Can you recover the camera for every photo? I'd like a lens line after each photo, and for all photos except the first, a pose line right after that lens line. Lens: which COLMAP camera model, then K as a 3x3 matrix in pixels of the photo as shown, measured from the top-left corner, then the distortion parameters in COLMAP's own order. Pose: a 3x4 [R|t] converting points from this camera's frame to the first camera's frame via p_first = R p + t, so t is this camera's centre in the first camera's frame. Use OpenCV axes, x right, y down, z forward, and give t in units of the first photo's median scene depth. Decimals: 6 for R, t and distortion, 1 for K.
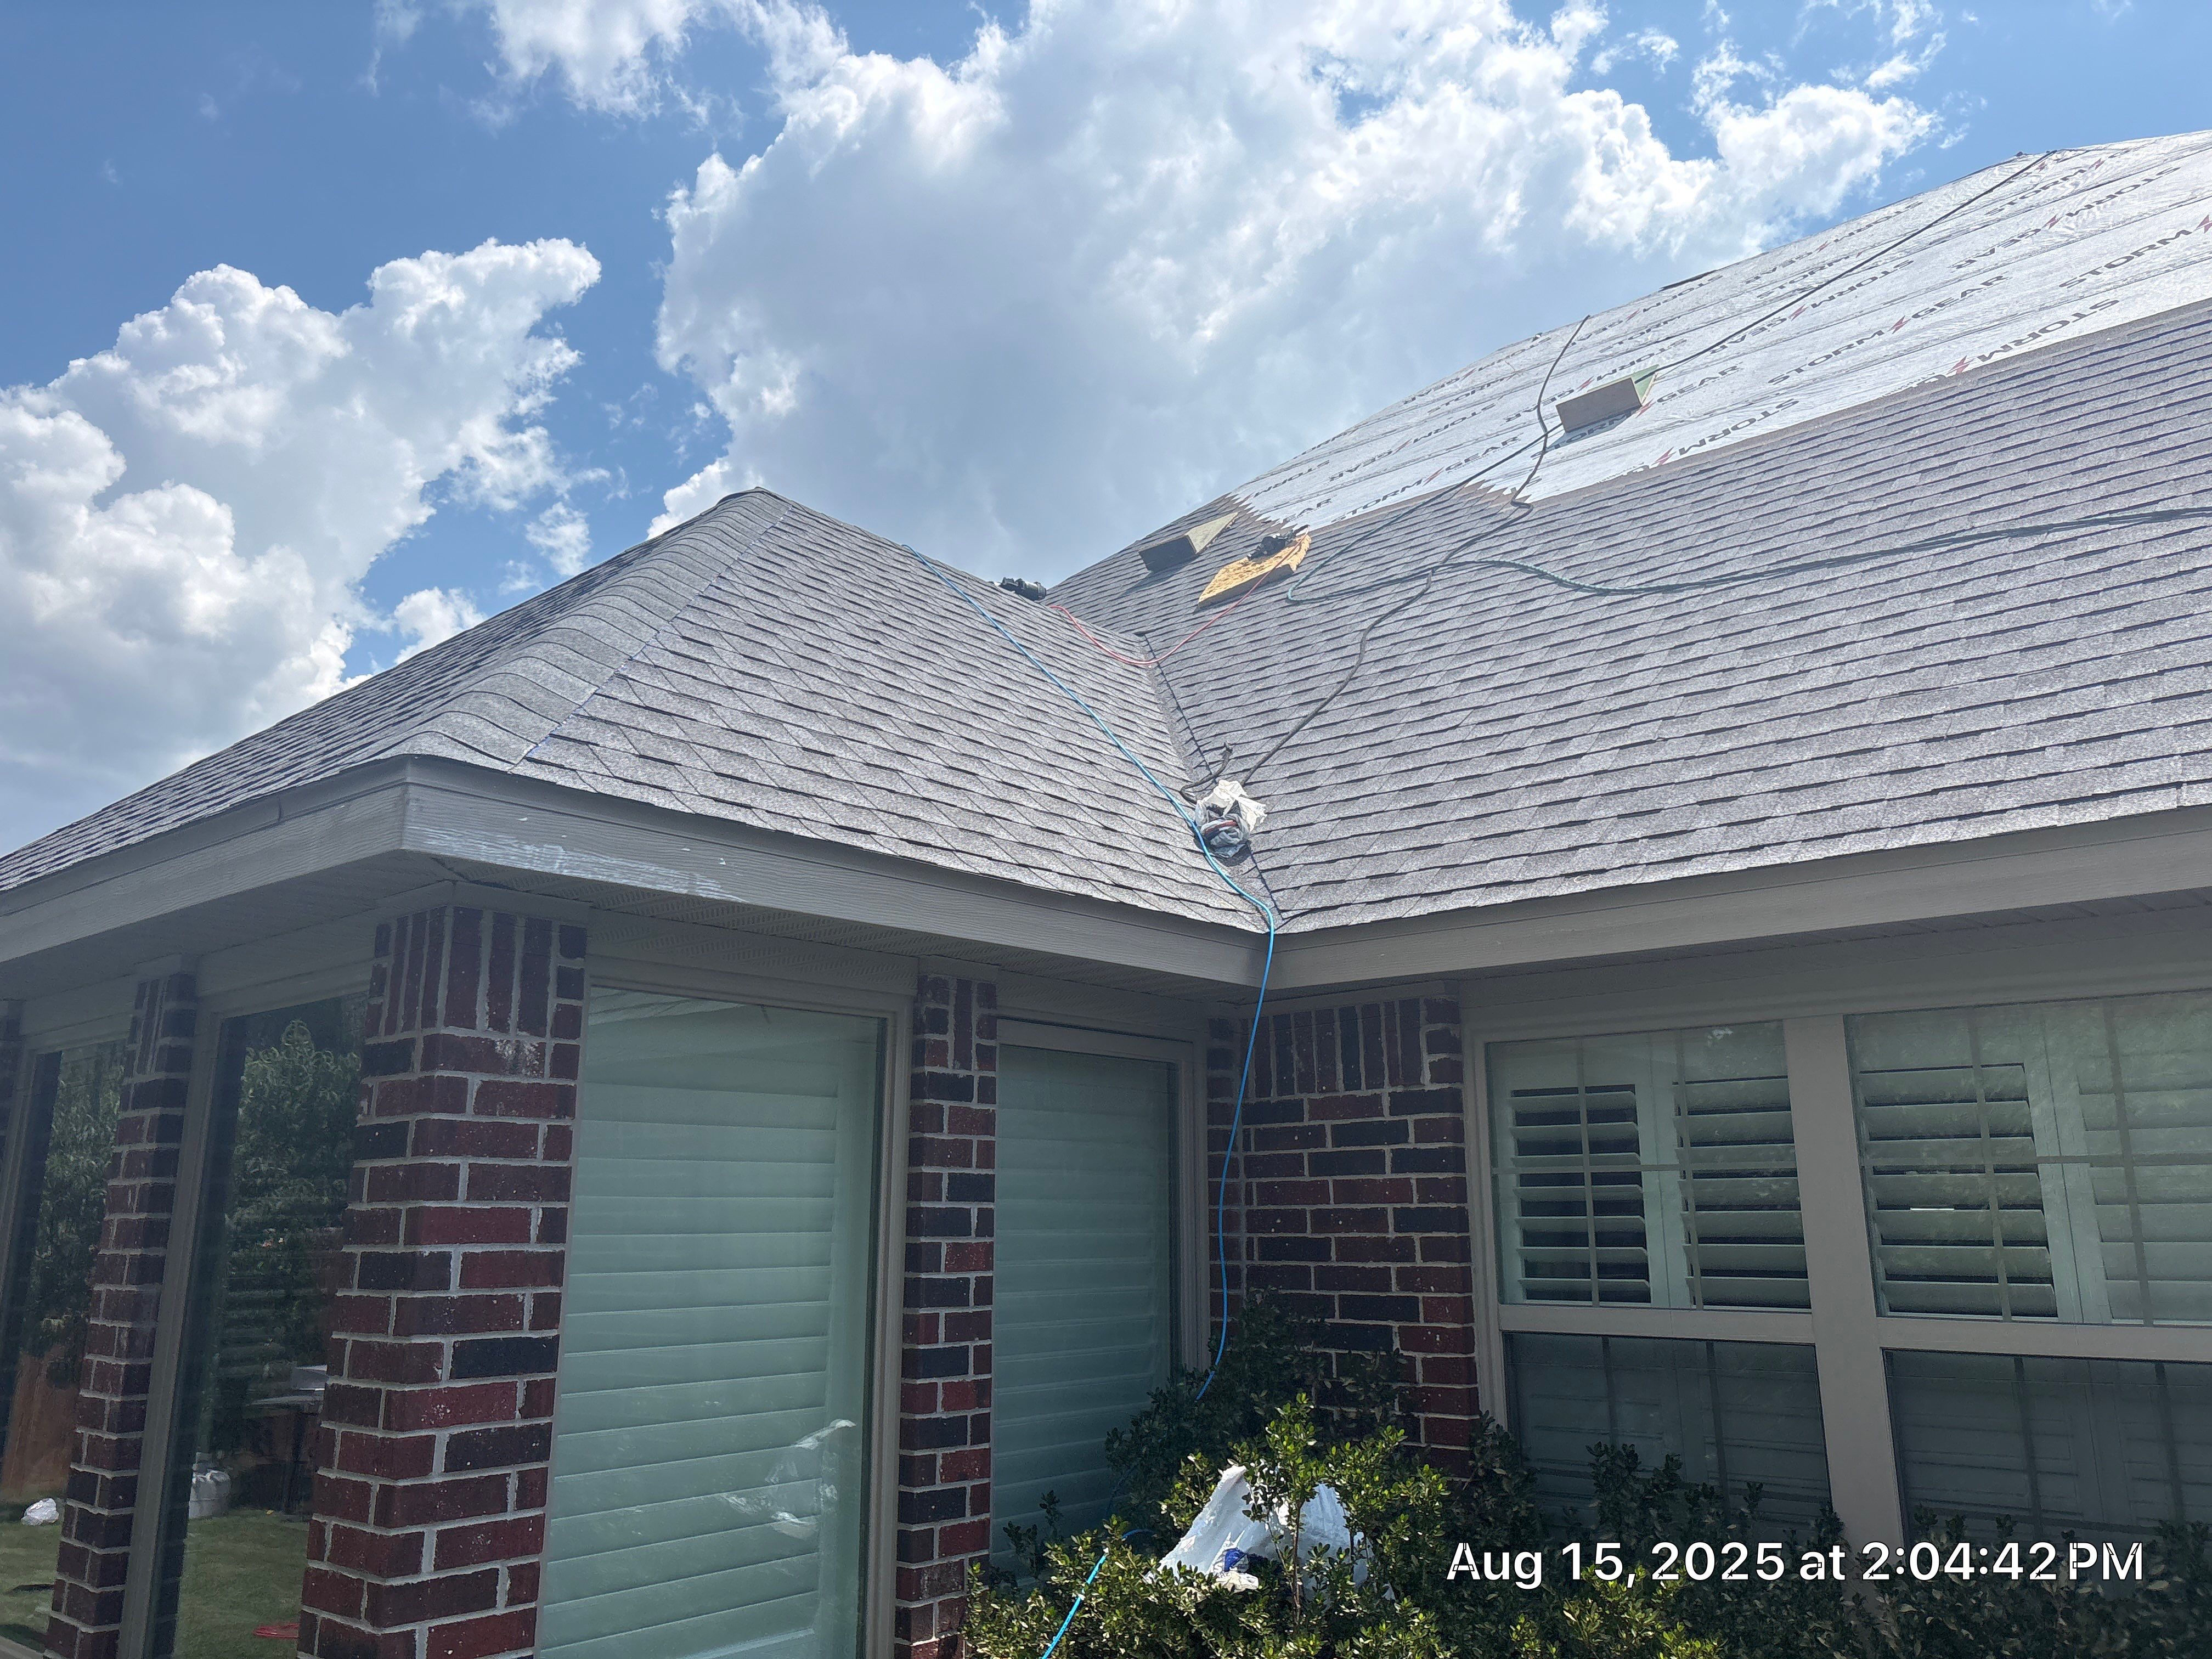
lens RADIAL K [[1678.2, 0, 1099.8], [0, 1678.2, 814.6], [0, 0, 1]] dist [-0.005282, -0.015670]
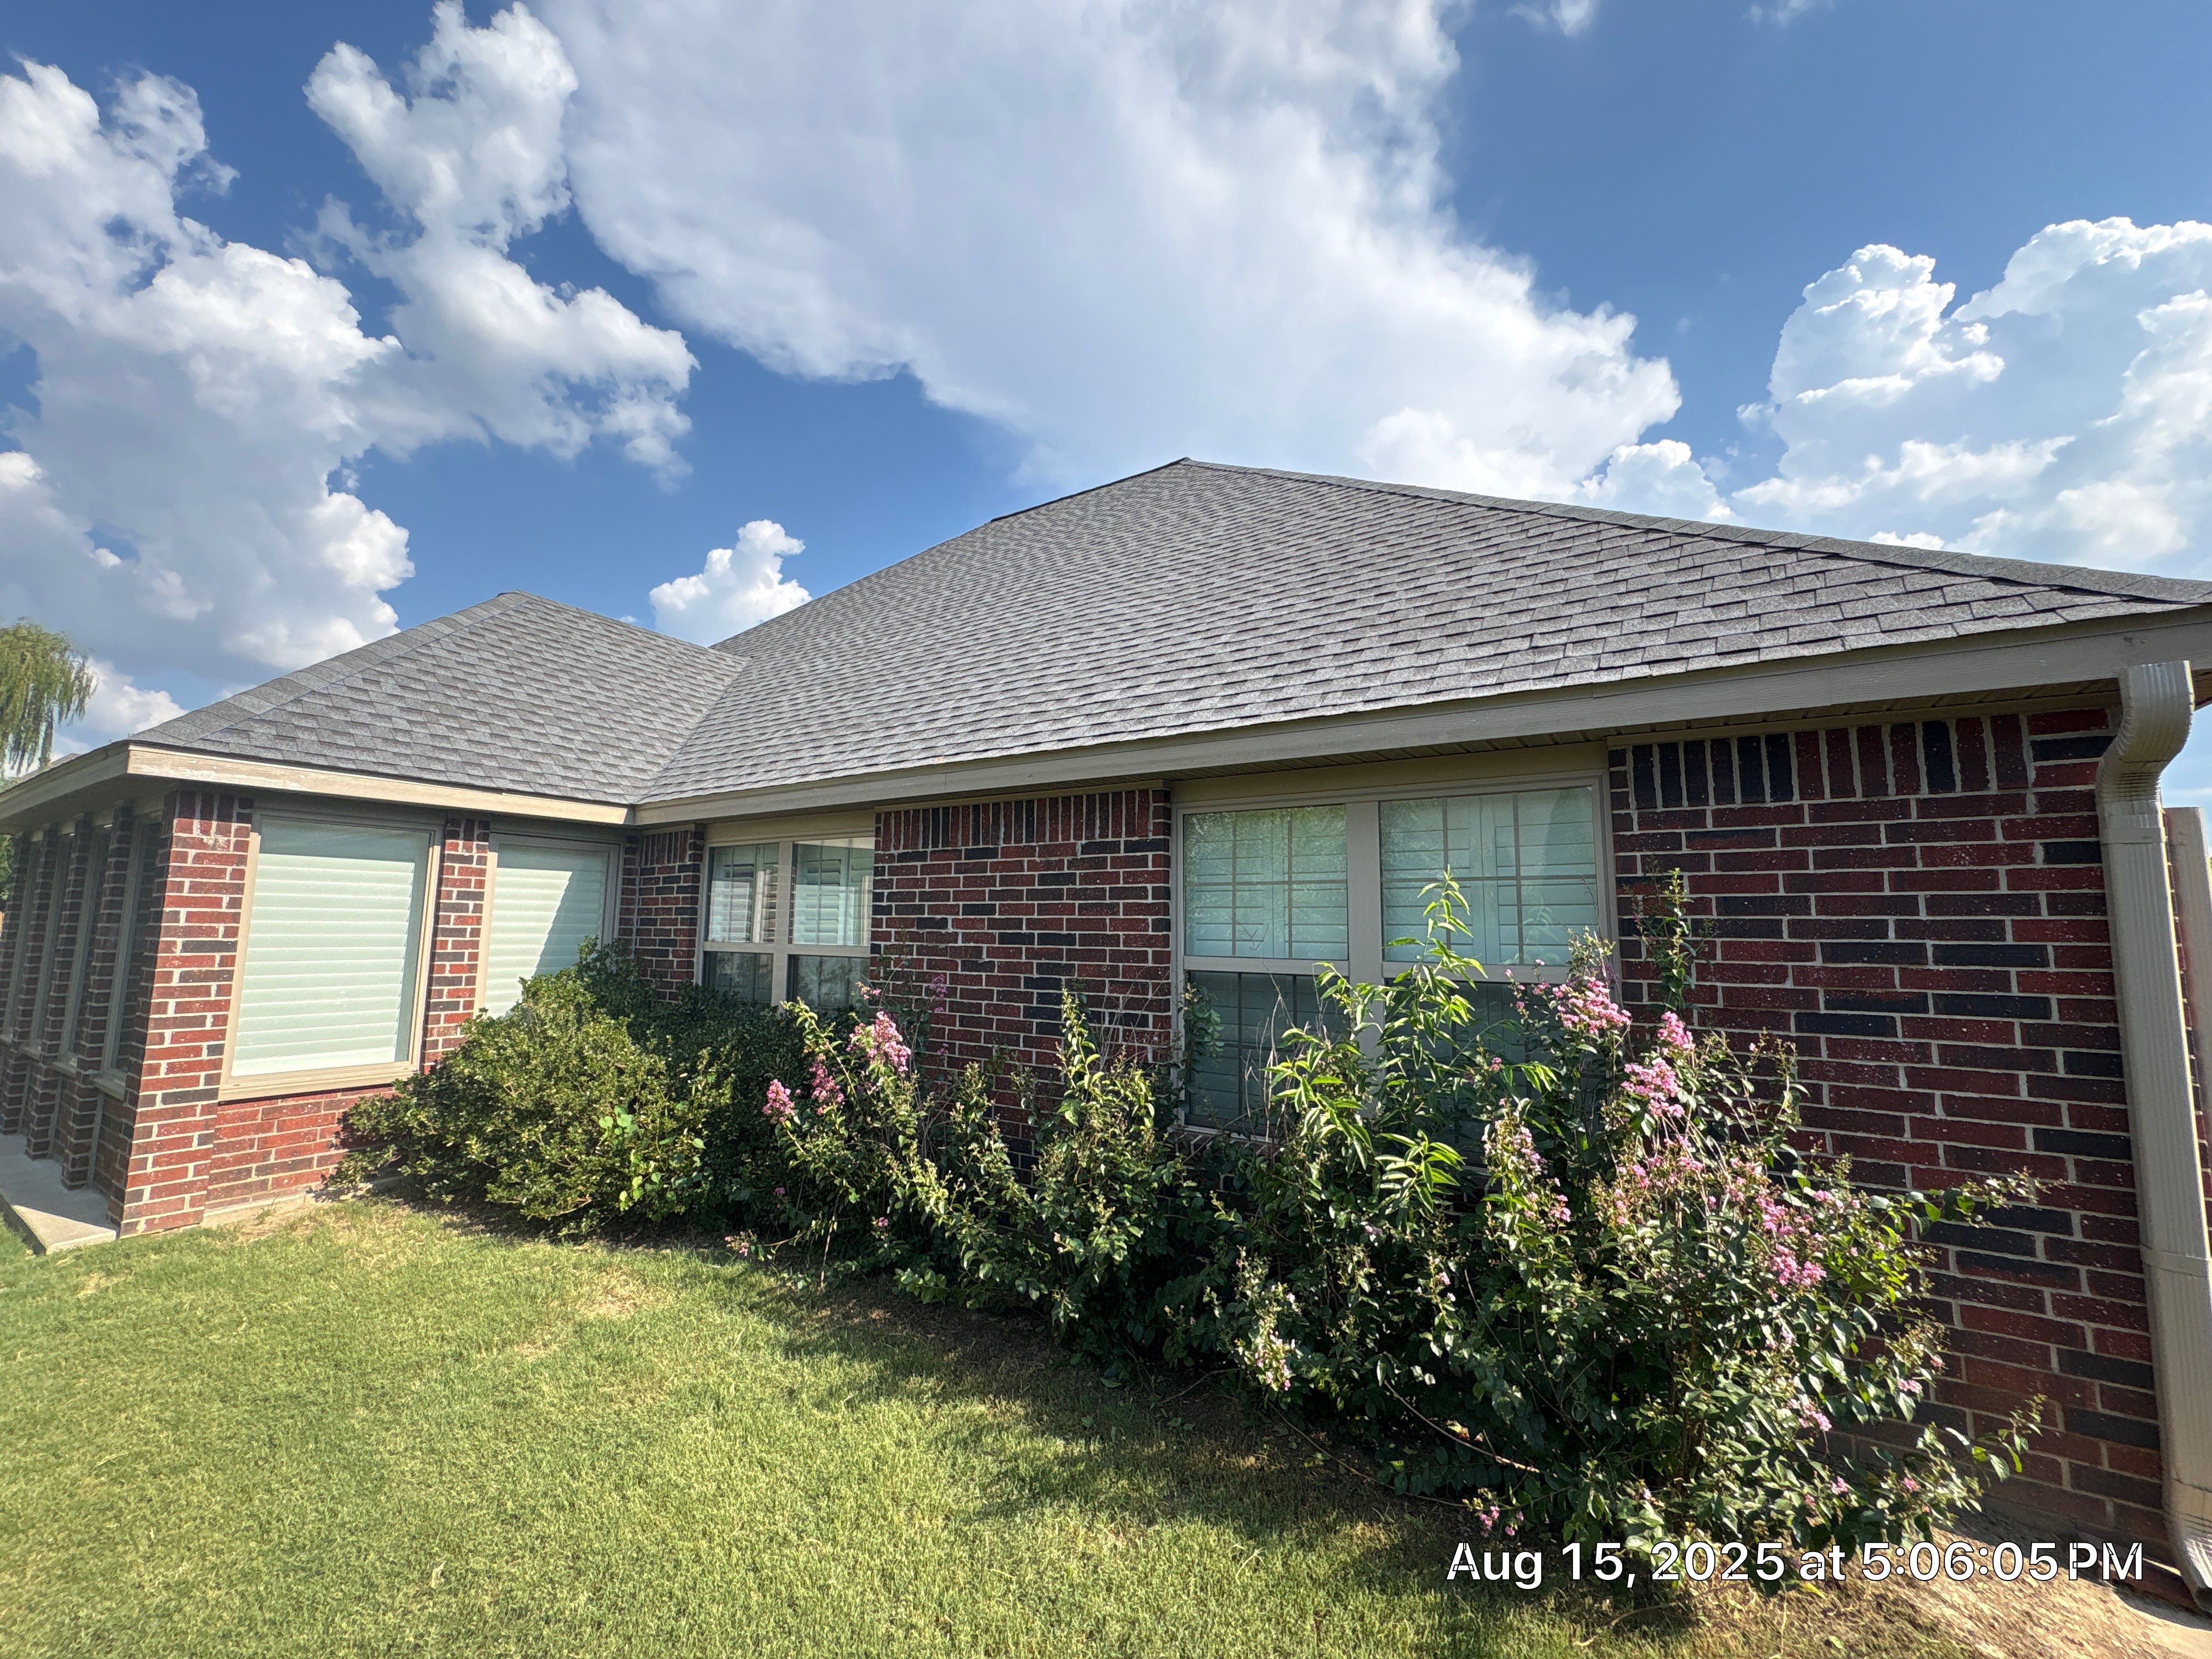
lens RADIAL K [[862.4, 0, 1104.5], [0, 862.4, 835.4], [0, 0, 1]] dist [-0.009191, 0.001143]
pose [[0.992430, 0.023539, 0.120538, 0.956368], [-0.038290, 0.991845, 0.121561, -0.102379], [-0.116694, -0.125256, 0.985238, -0.591211]]
